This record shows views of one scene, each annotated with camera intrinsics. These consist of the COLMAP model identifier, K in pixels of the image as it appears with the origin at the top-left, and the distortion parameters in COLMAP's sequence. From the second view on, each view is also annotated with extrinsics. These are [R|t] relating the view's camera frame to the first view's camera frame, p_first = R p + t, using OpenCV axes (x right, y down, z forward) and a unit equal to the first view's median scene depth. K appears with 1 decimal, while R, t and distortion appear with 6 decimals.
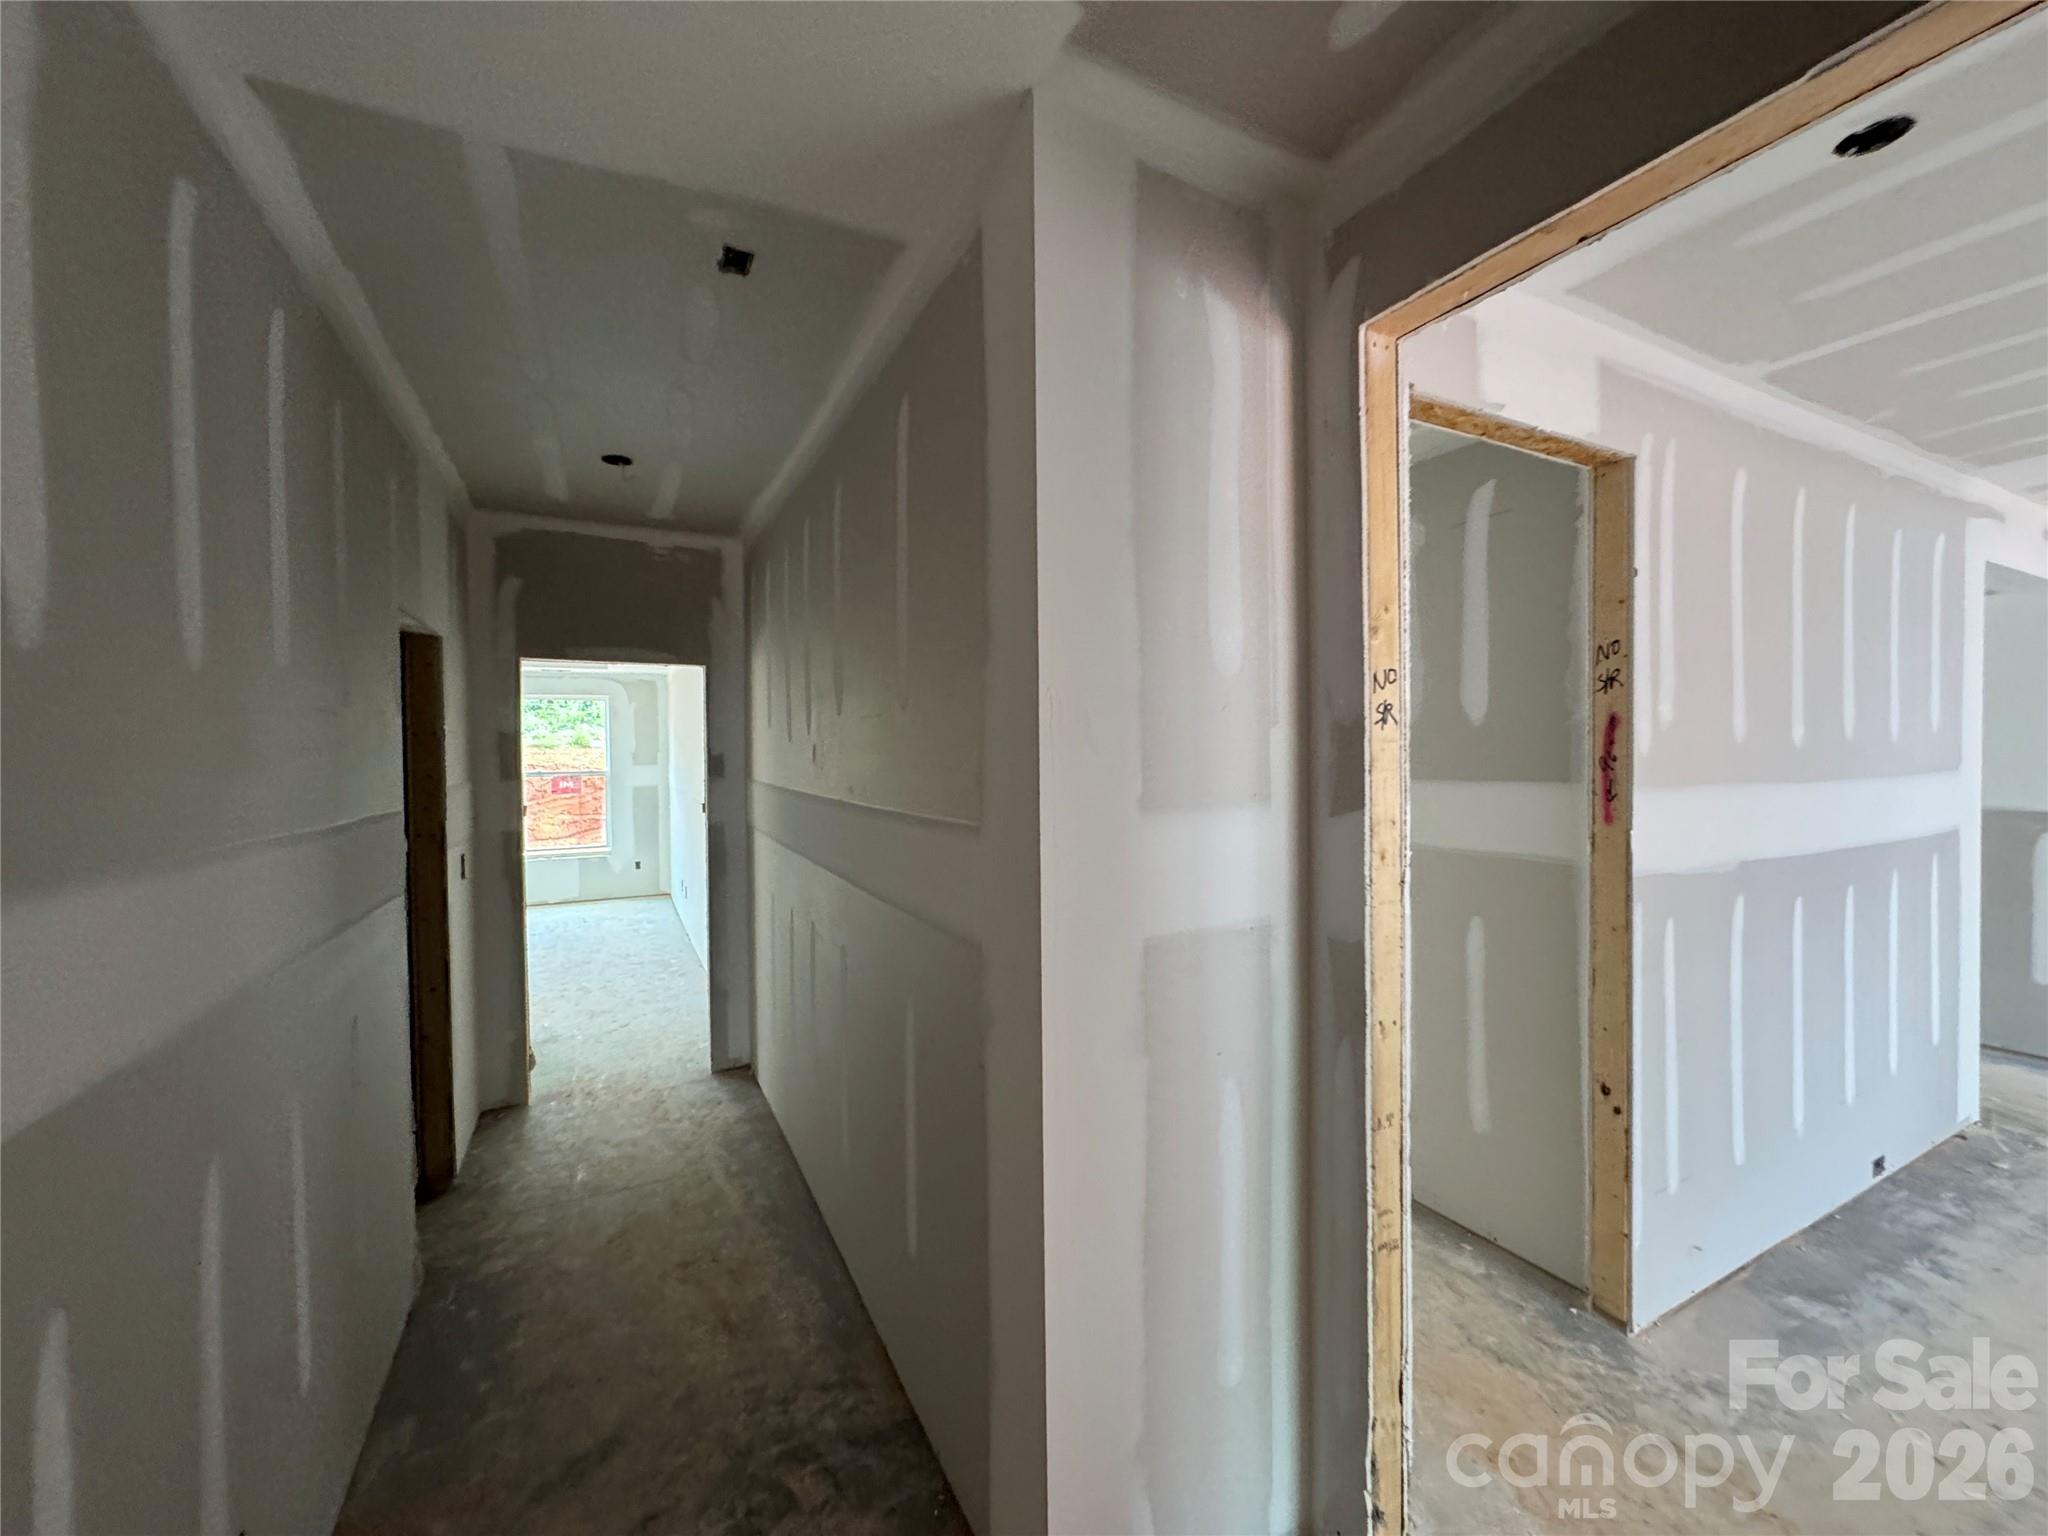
lens RADIAL K [[808.3, 0, 1024.0], [0, 808.3, 768.0], [0, 0, 1]] dist [0.002021, 0.000573]
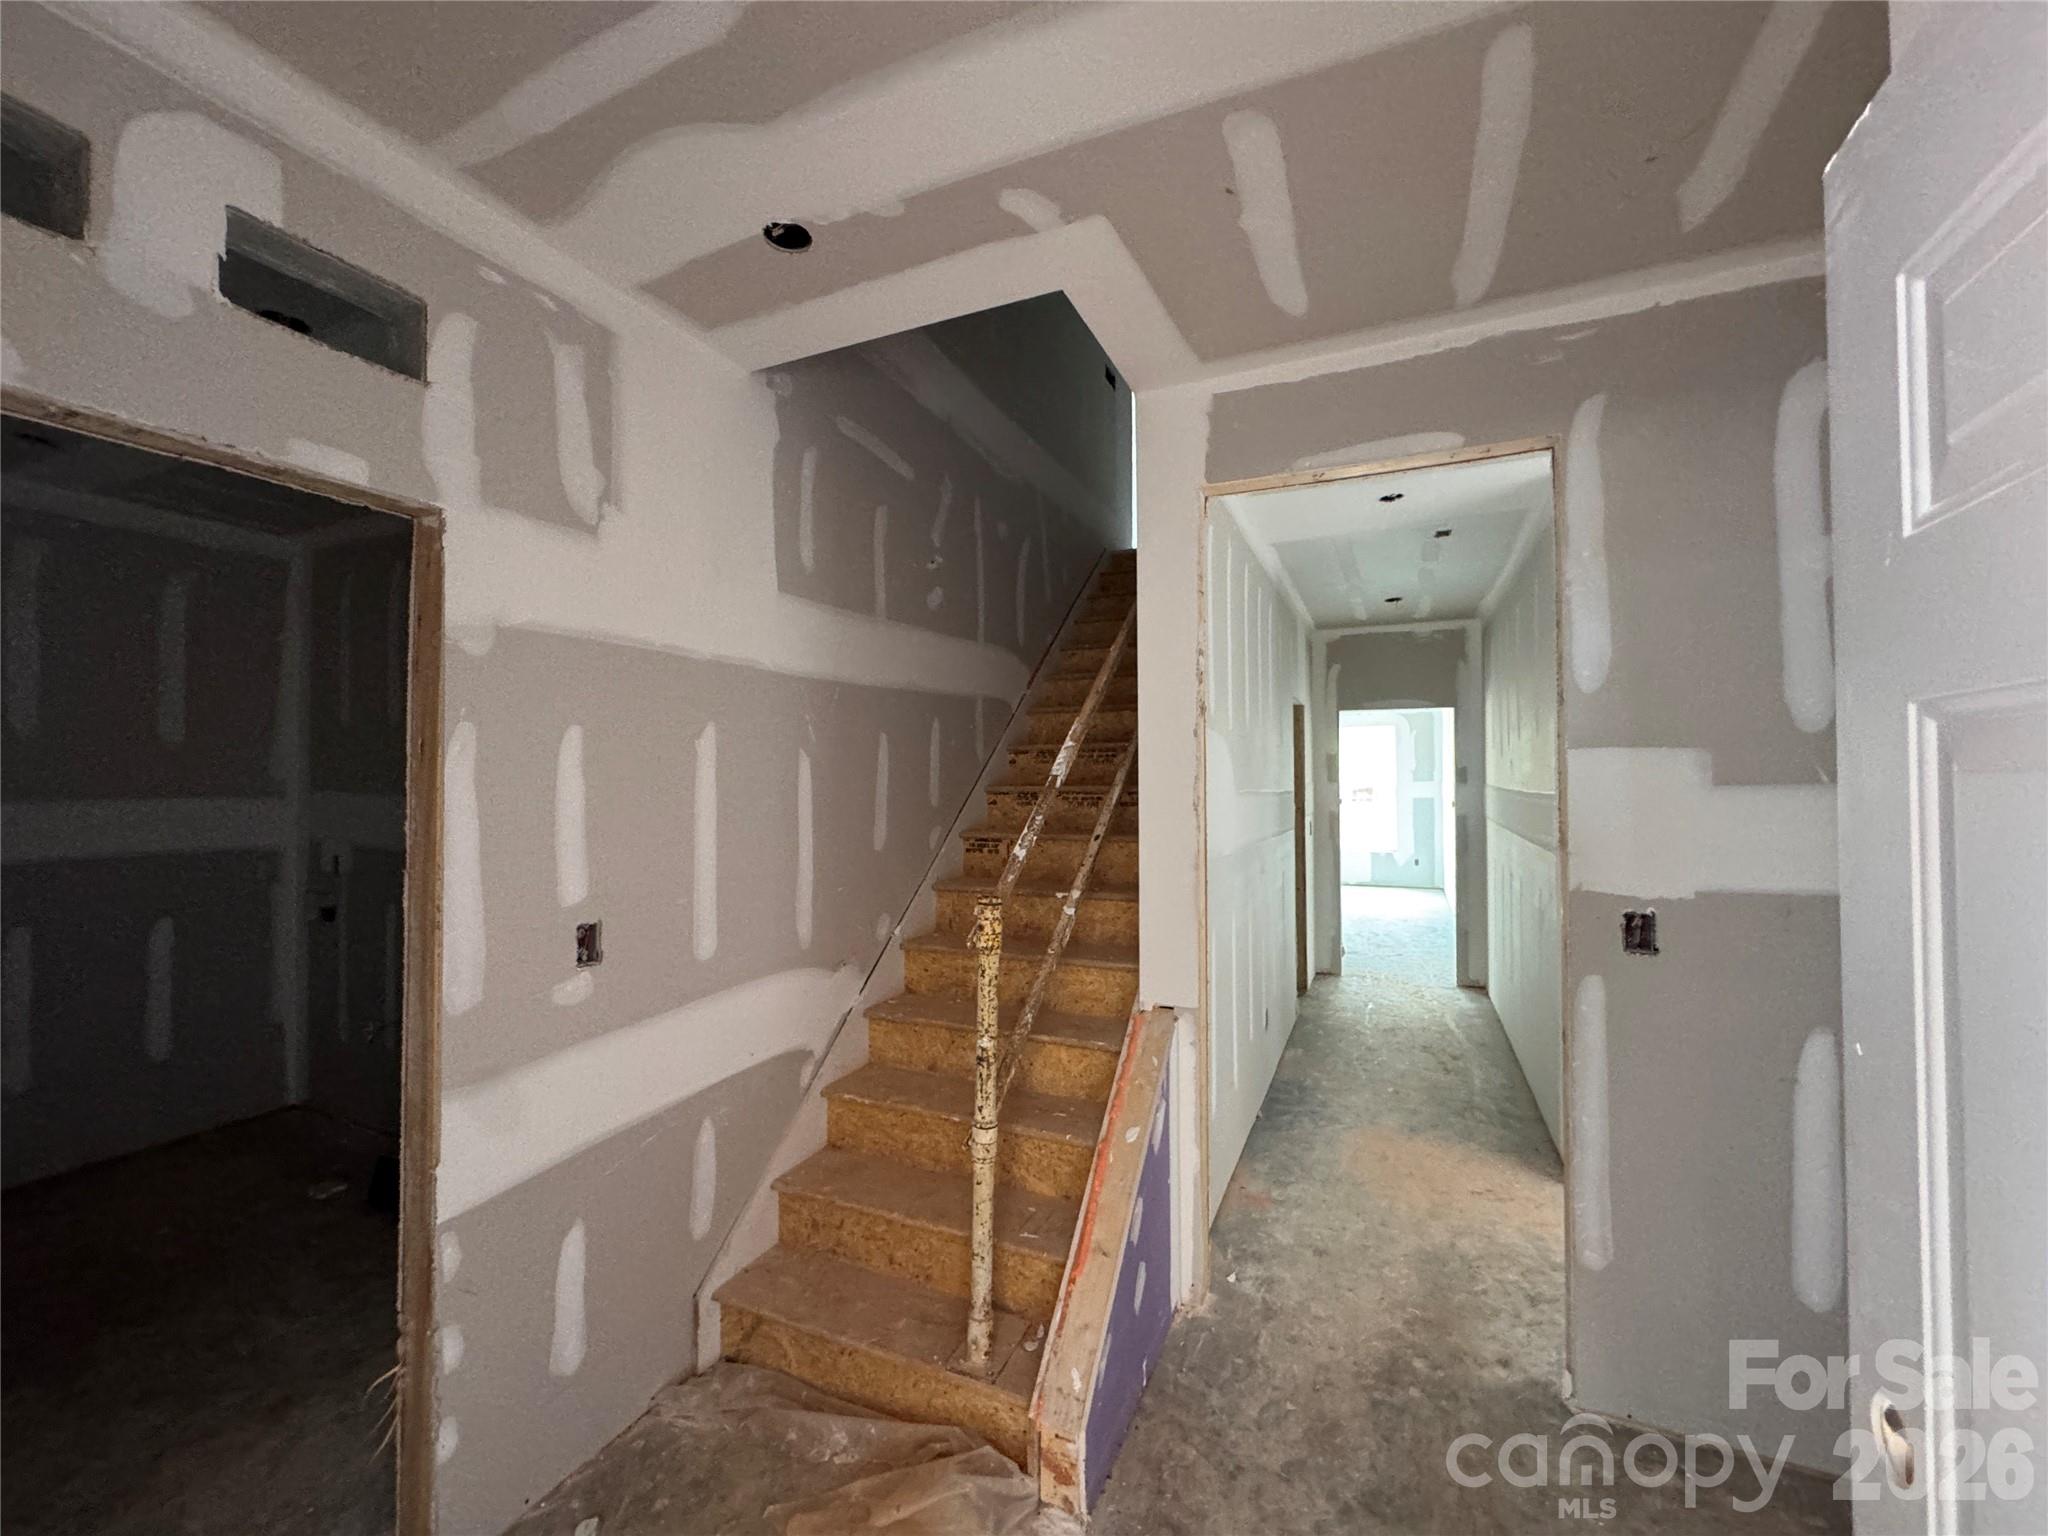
lens RADIAL K [[815.3, 0, 1016.7], [0, 815.3, 761.4], [0, 0, 1]] dist [-0.002646, -0.000176]
pose [[0.611050, -0.010140, -0.791527, 0.308343], [-0.018985, 0.999443, -0.027460, 0.029847], [0.791364, 0.031807, 0.610517, -0.561736]]
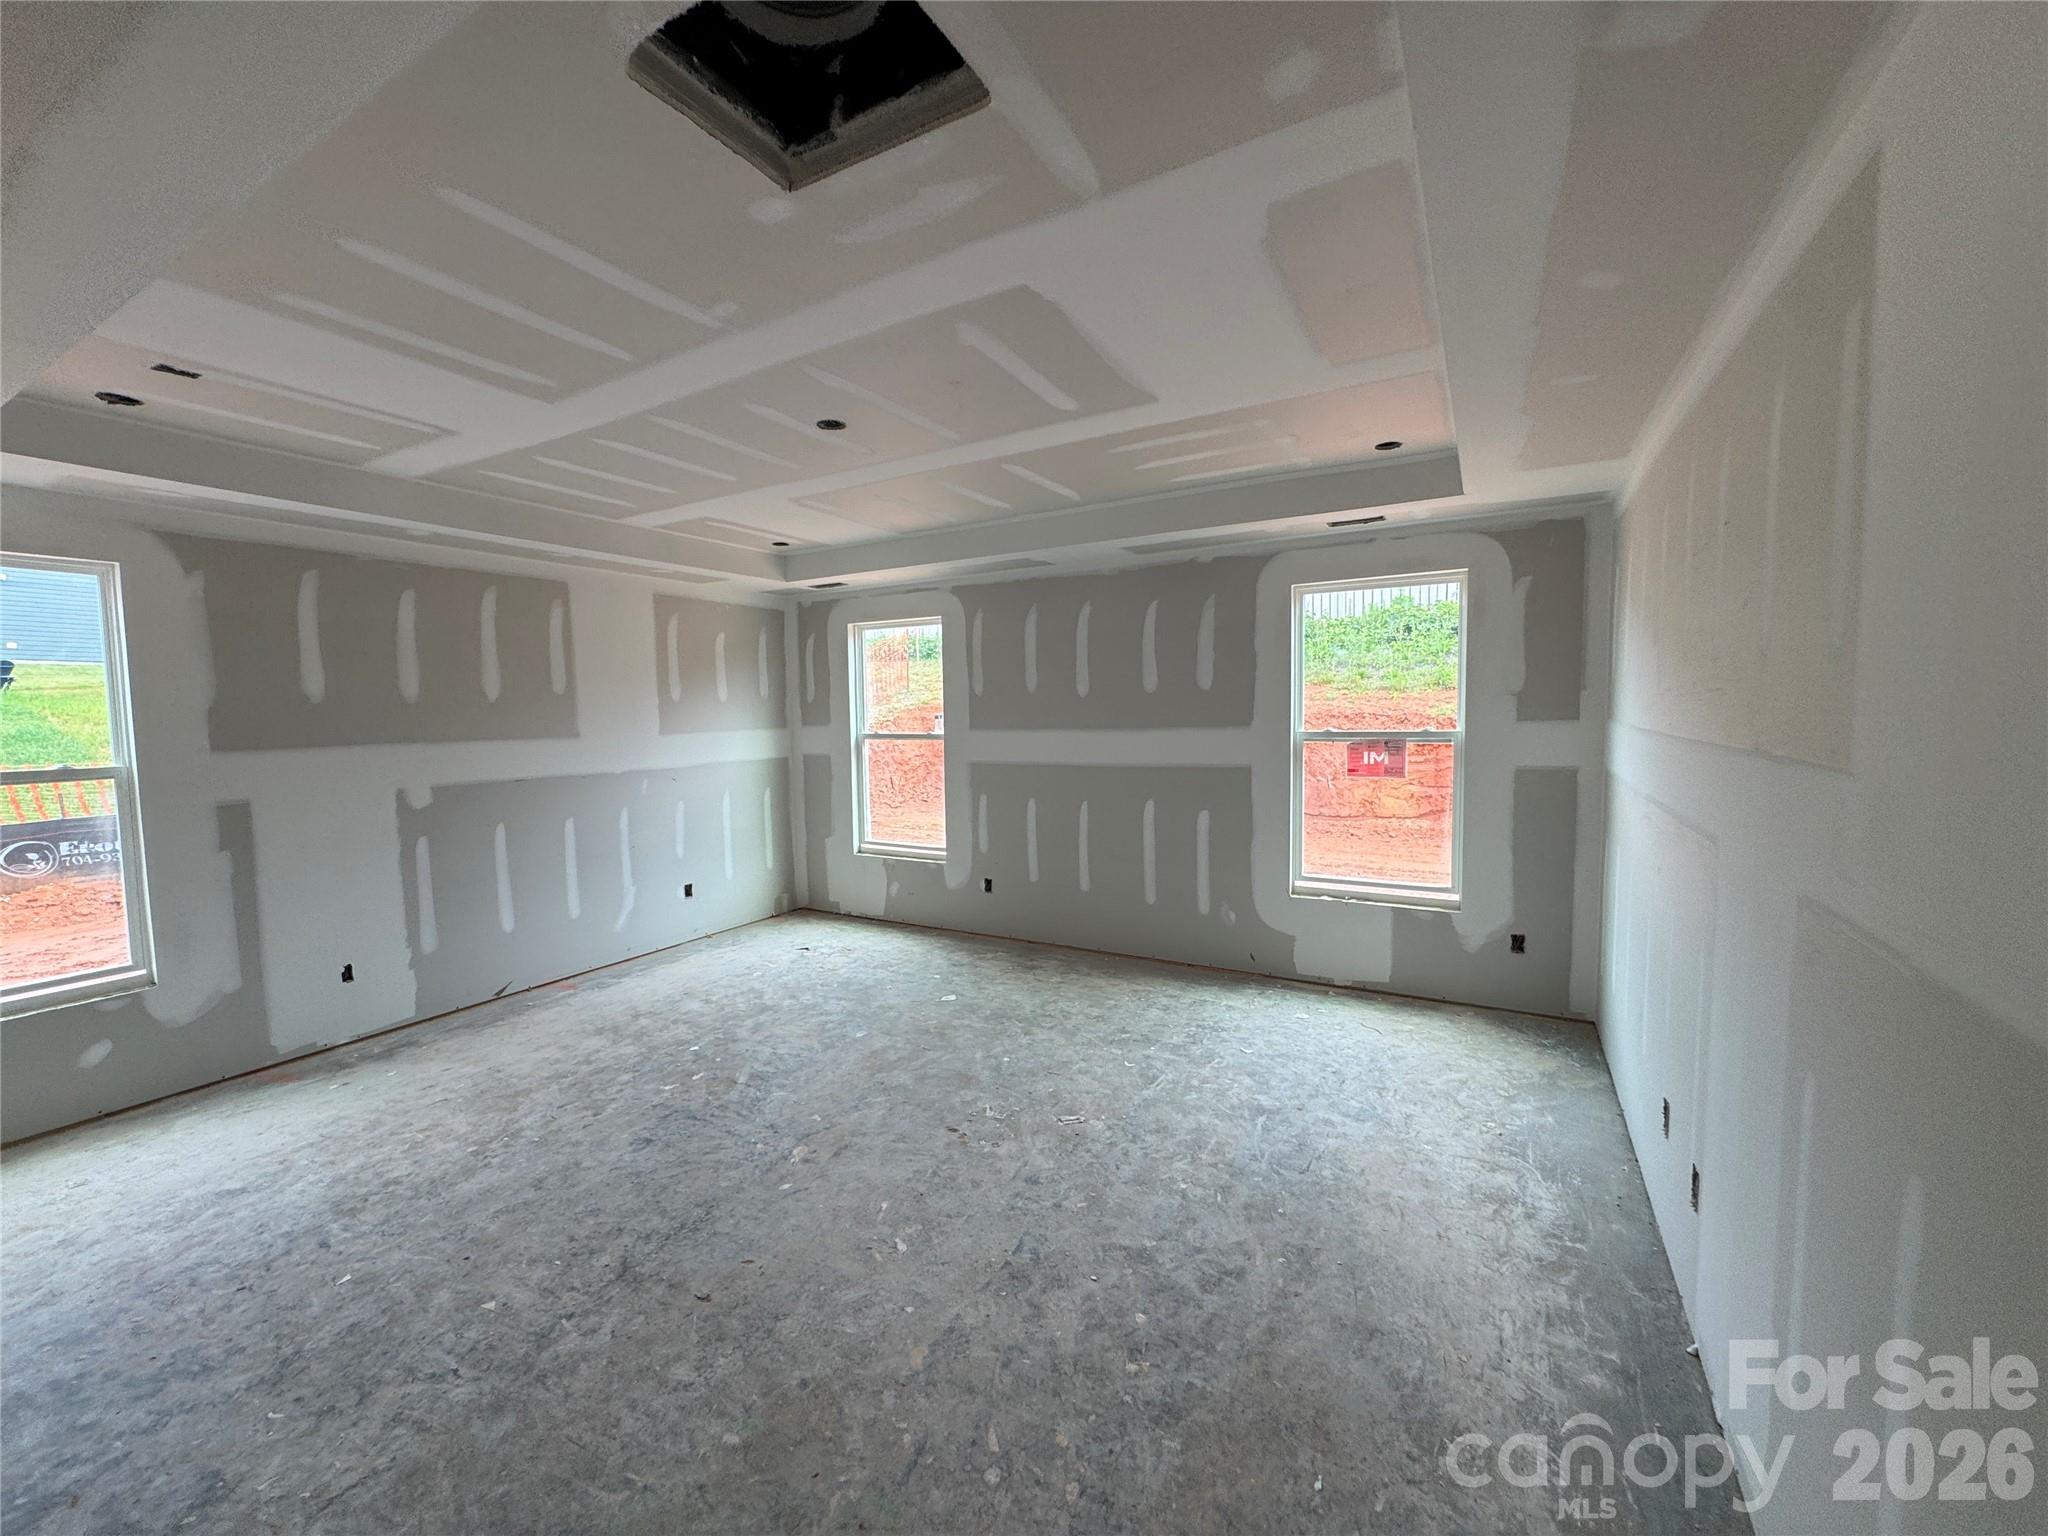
lens RADIAL K [[808.3, 0, 1024.0], [0, 808.3, 768.0], [0, 0, 1]] dist [0.002021, 0.000573]
pose [[0.539565, 0.060766, -0.839748, -0.599262], [-0.005498, 0.997625, 0.068657, -0.013928], [0.841926, -0.032428, 0.538617, 1.246984]]
